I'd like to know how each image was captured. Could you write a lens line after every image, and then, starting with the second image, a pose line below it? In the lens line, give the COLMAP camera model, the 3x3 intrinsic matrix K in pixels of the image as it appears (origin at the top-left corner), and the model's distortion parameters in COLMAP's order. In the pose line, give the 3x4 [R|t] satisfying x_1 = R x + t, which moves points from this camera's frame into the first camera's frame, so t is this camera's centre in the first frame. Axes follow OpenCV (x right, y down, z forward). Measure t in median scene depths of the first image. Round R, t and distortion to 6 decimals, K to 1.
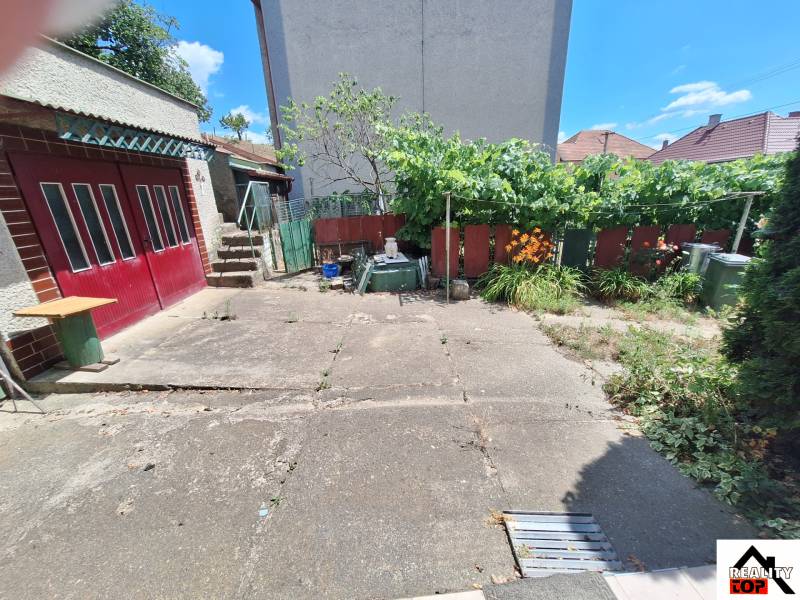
lens RADIAL K [[318.0, 0, 400.0], [0, 318.0, 300.0], [0, 0, 1]] dist [-0.000938, 0.000328]
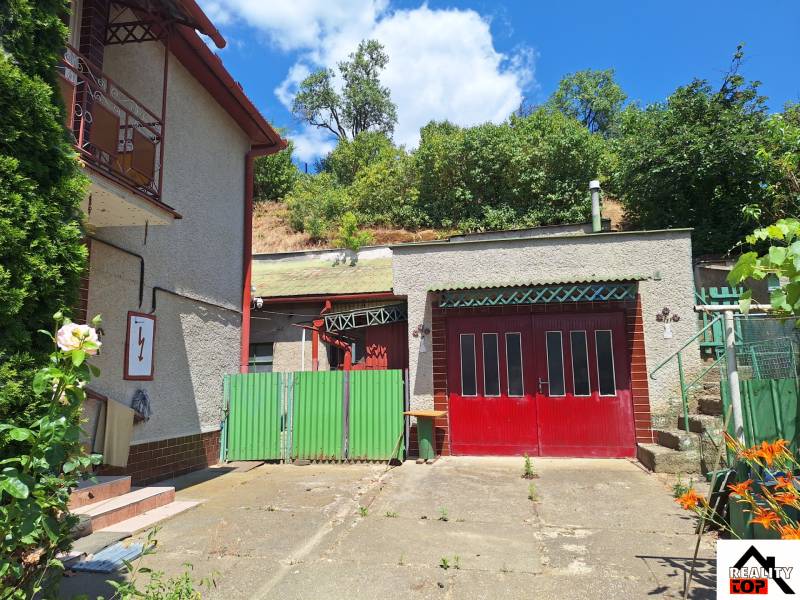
lens RADIAL K [[550.8, 0, 400.0], [0, 550.8, 300.0], [0, 0, 1]] dist [0.139314, -0.168981]
pose [[-0.206597, -0.106904, -0.972568, 1.095680], [-0.294481, 0.954717, -0.042387, -0.240926], [0.933059, 0.277646, -0.228723, 0.944802]]
